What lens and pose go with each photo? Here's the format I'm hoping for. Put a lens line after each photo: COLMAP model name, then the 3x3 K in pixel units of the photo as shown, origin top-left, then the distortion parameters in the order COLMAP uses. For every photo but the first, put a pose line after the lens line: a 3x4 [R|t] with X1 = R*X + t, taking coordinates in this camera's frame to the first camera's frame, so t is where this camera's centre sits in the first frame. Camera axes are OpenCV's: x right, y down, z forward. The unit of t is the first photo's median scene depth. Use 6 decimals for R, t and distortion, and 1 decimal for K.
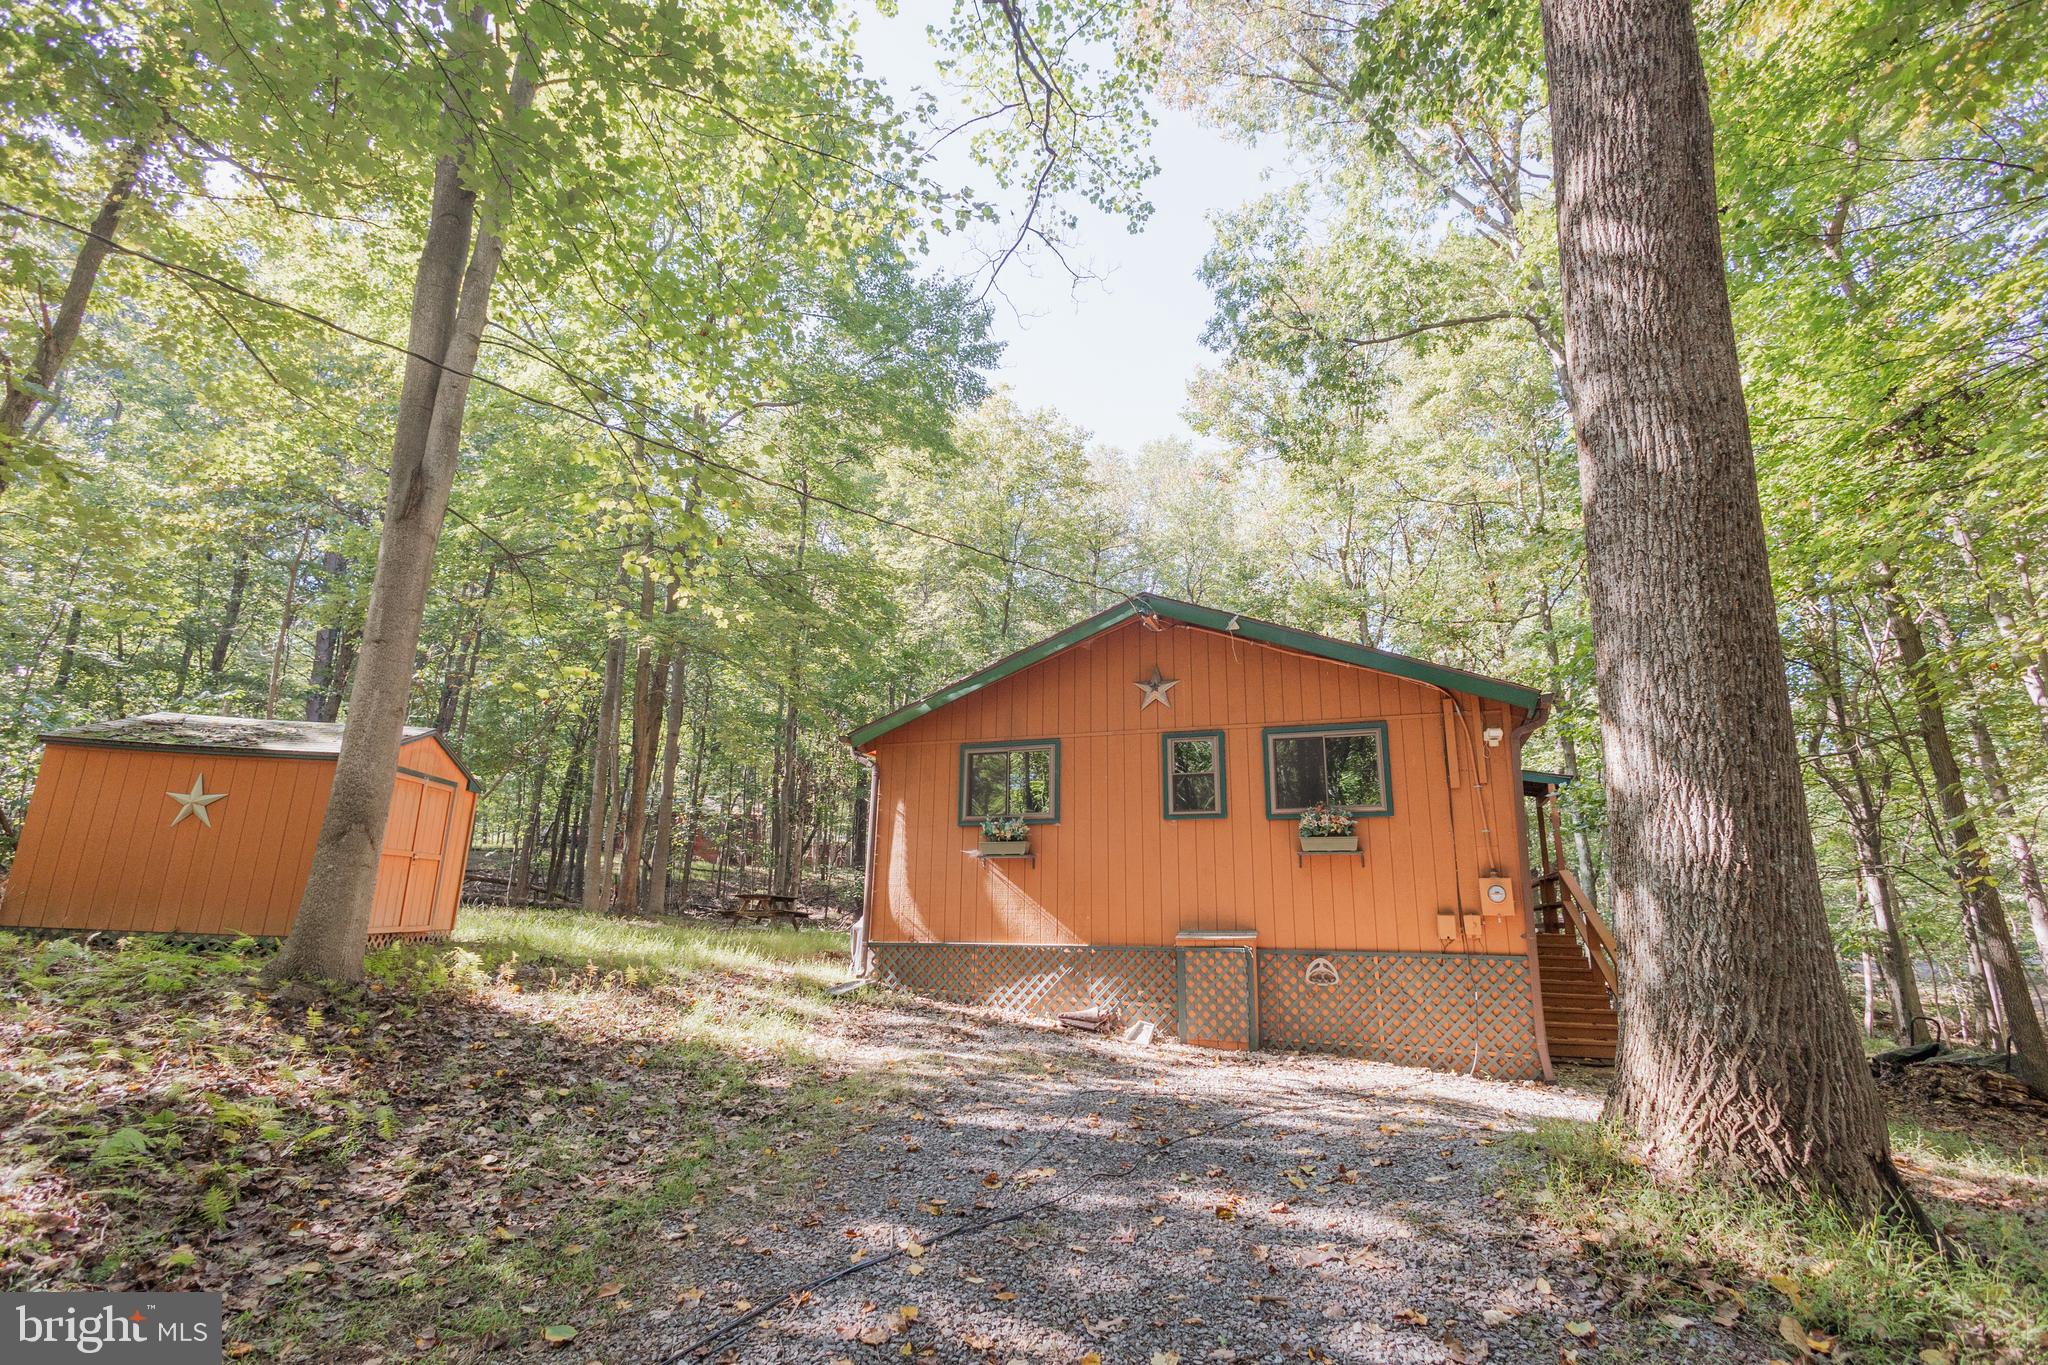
lens RADIAL K [[951.0, 0, 1024.0], [0, 951.0, 682.5], [0, 0, 1]] dist [0.001036, 0.000889]
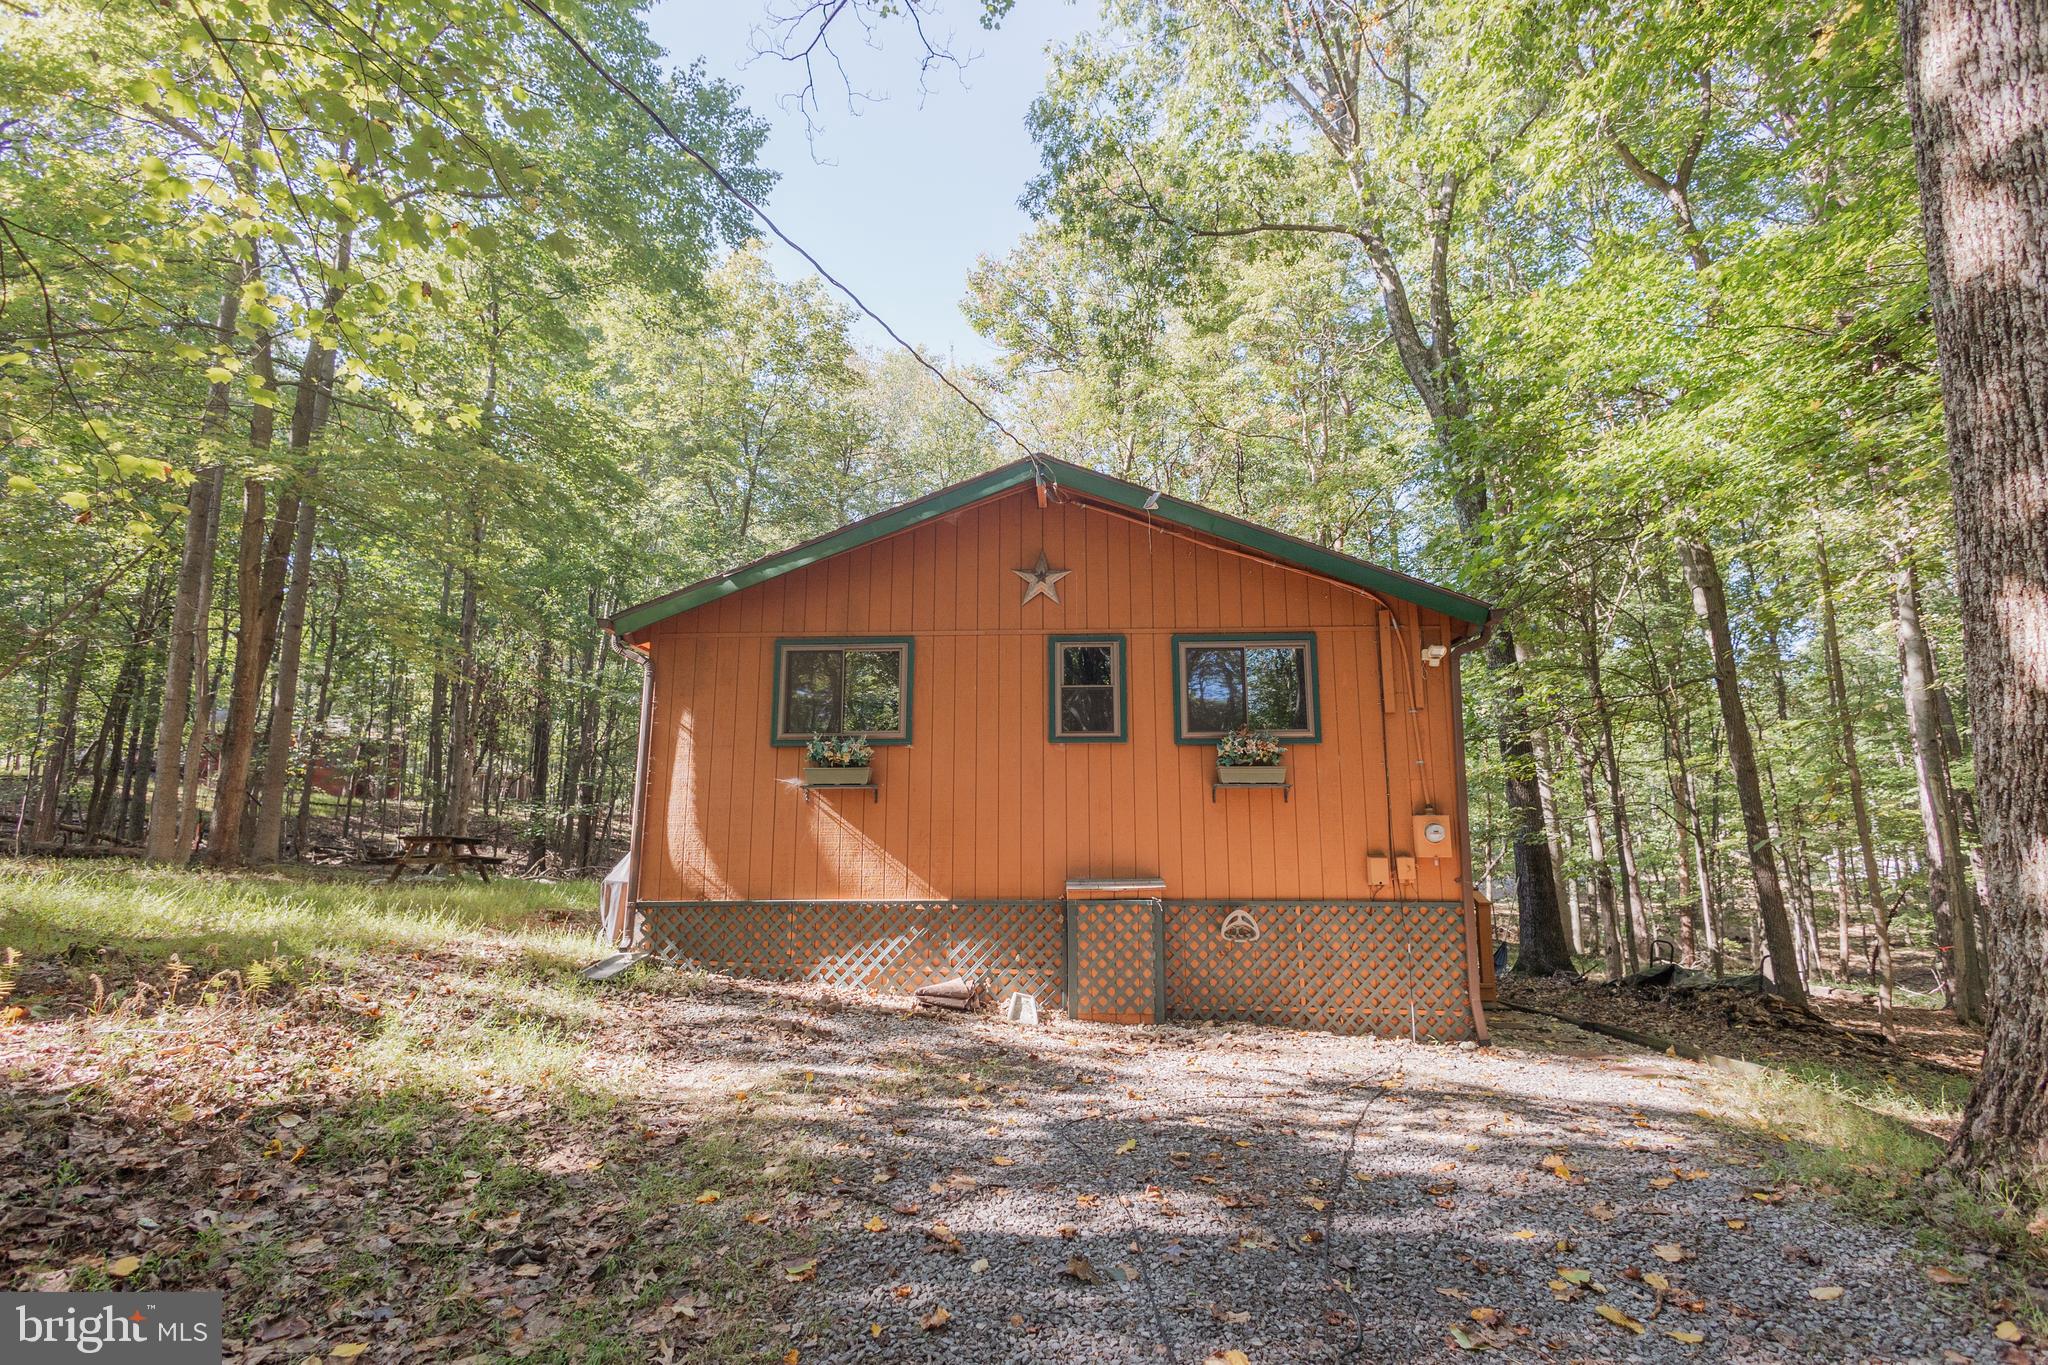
lens RADIAL K [[972.1, 0, 1025.9], [0, 972.1, 681.7], [0, 0, 1]] dist [0.015398, -0.005666]
pose [[0.954519, 0.039208, 0.295562, -0.115178], [-0.059546, 0.996413, 0.060124, 0.045327], [-0.292145, -0.074989, 0.953430, 0.230828]]
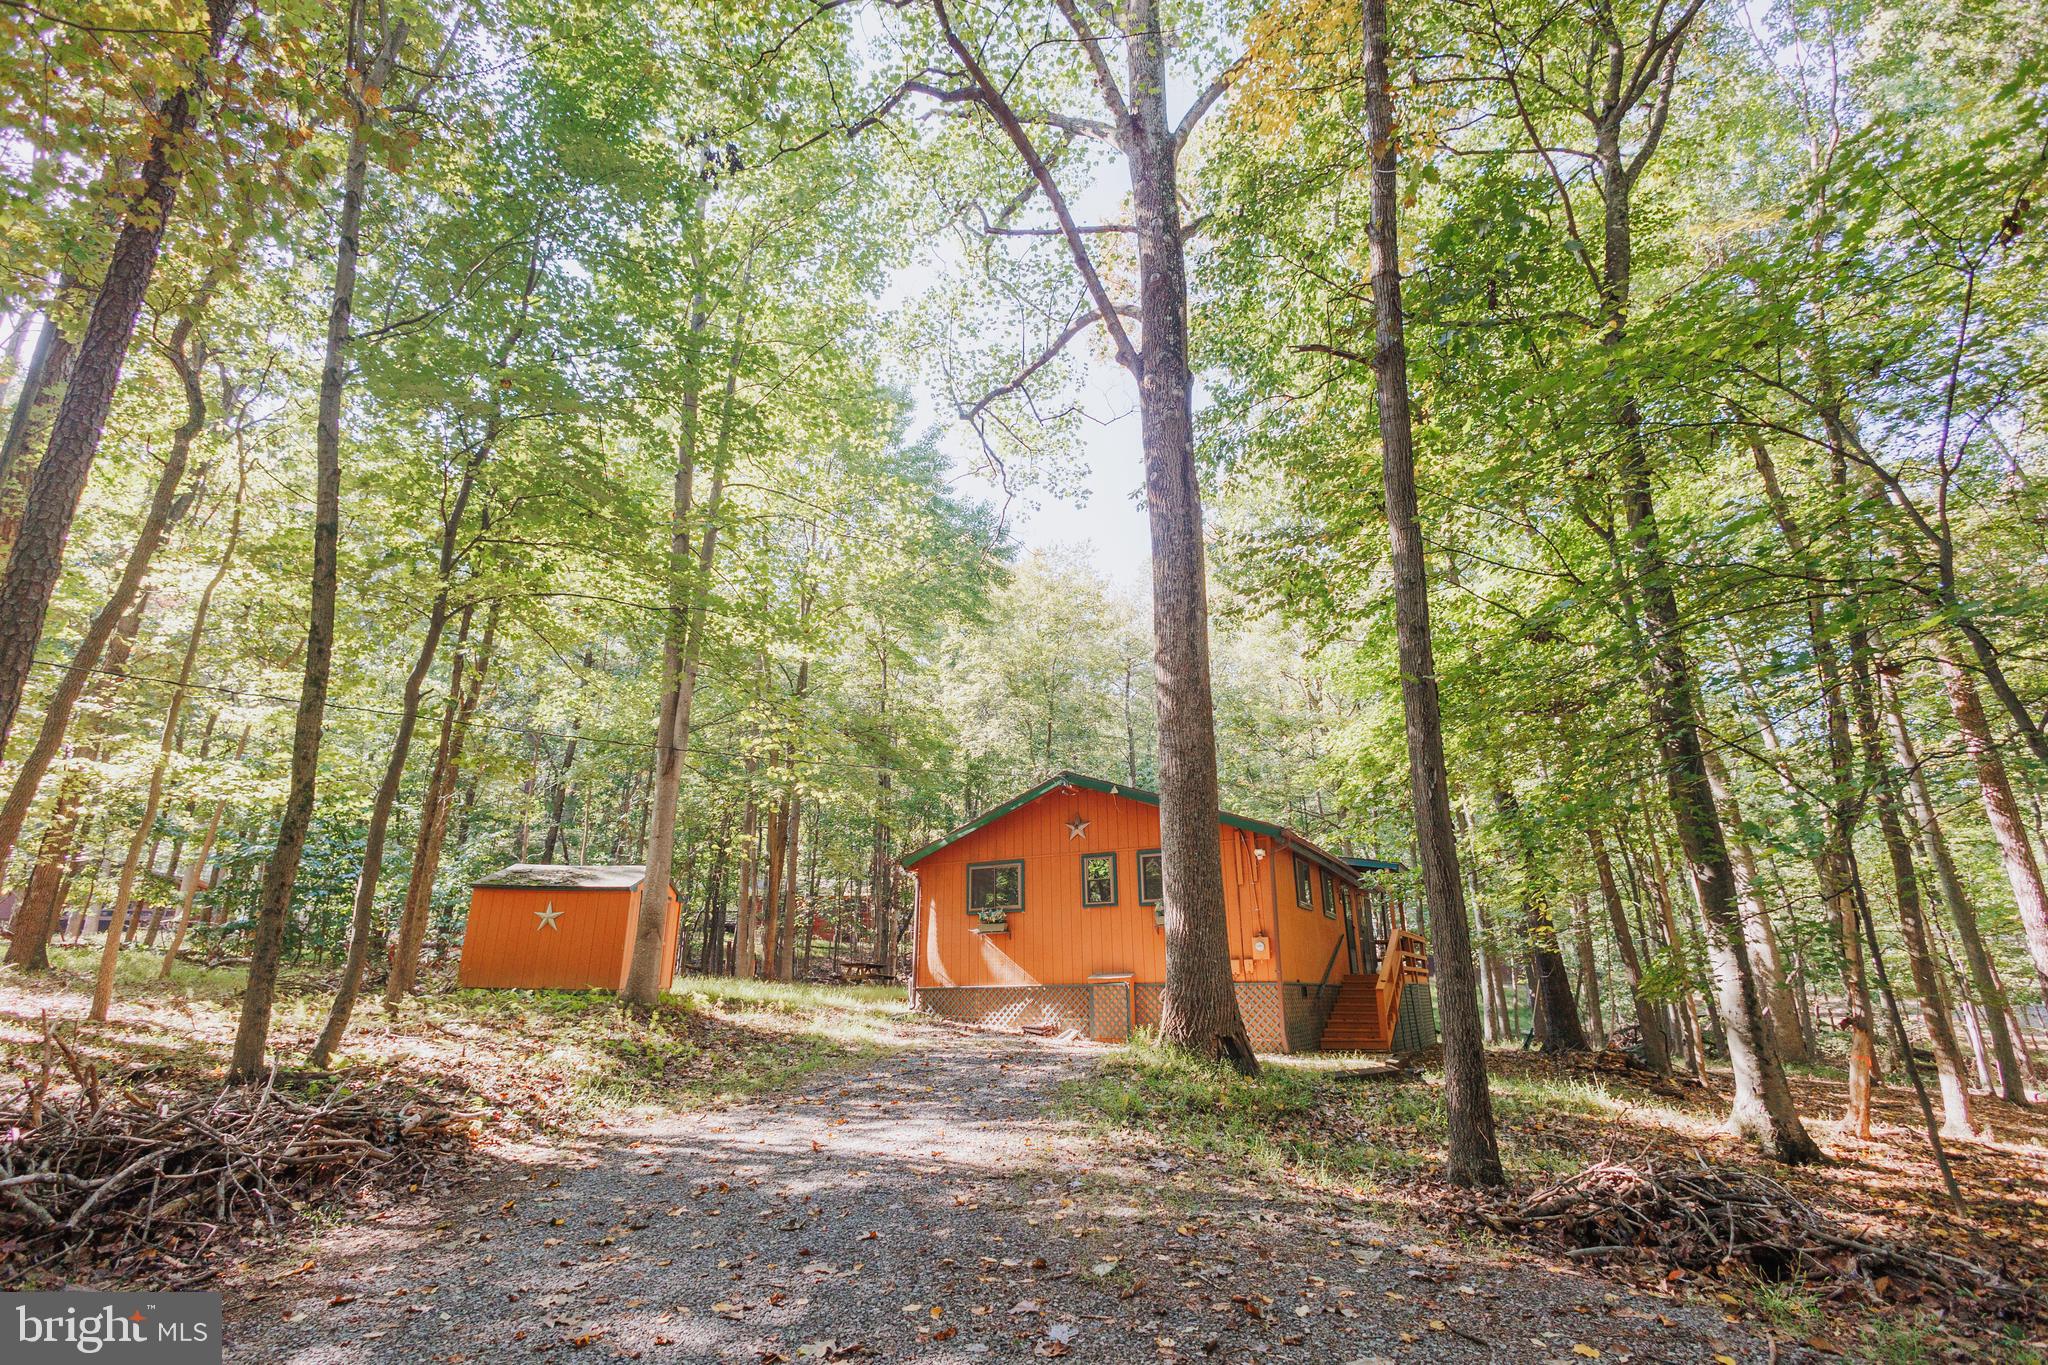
lens RADIAL K [[951.0, 0, 1024.0], [0, 951.0, 682.5], [0, 0, 1]] dist [0.001036, 0.000889]
pose [[0.992606, -0.059331, -0.105891, 0.245387], [0.051822, 0.996035, -0.072308, -0.135210], [0.109761, 0.066286, 0.991745, -0.700684]]
